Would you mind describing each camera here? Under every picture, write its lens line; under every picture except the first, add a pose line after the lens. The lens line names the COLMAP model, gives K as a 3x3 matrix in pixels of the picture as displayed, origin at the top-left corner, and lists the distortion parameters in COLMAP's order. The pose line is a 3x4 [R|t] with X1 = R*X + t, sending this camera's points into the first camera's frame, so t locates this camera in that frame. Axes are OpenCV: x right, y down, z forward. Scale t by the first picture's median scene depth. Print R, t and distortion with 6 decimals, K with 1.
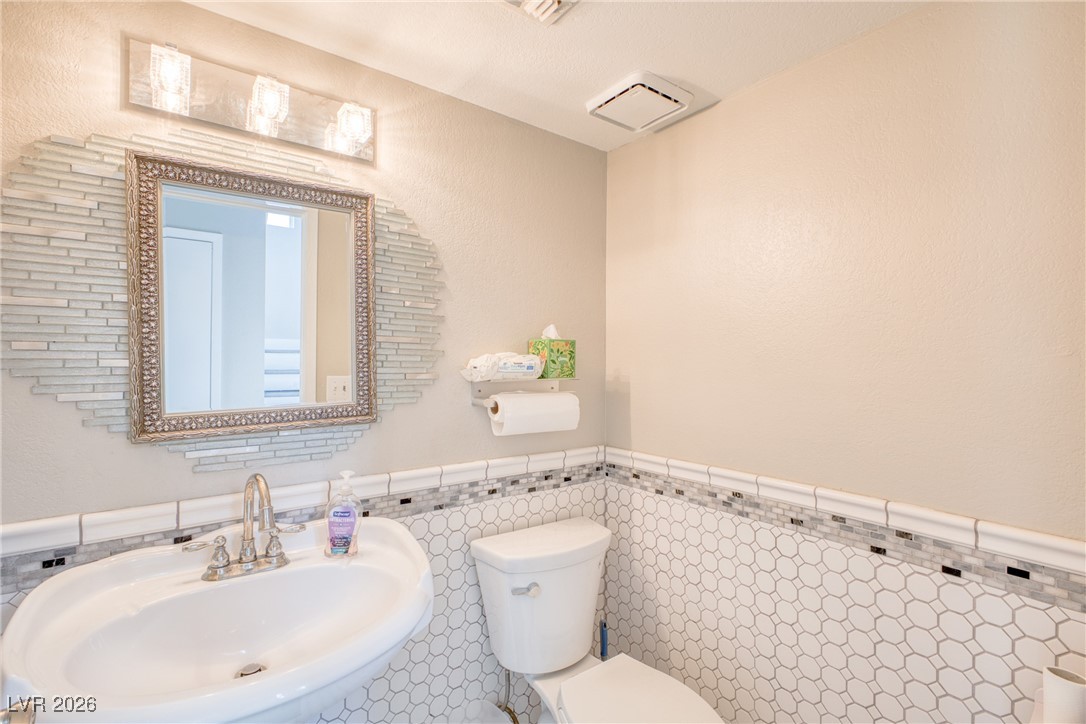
lens RADIAL K [[496.3, 0, 541.1], [0, 496.3, 360.9], [0, 0, 1]] dist [0.001996, -0.000068]
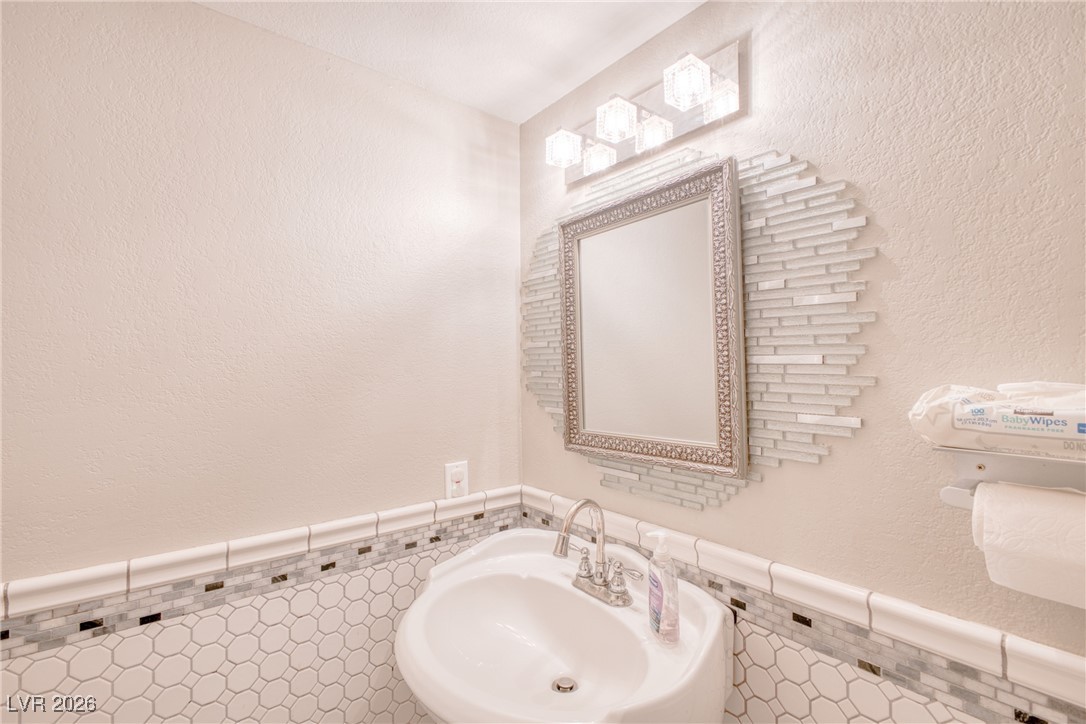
lens RADIAL K [[496.3, 0, 542.3], [0, 496.3, 364.7], [0, 0, 1]] dist [0.001996, -0.000068]
pose [[0.037092, -0.006440, -0.999291, 0.363070], [0.004213, 0.999971, -0.006288, -0.036037], [0.999303, -0.003976, 0.037118, 0.705625]]
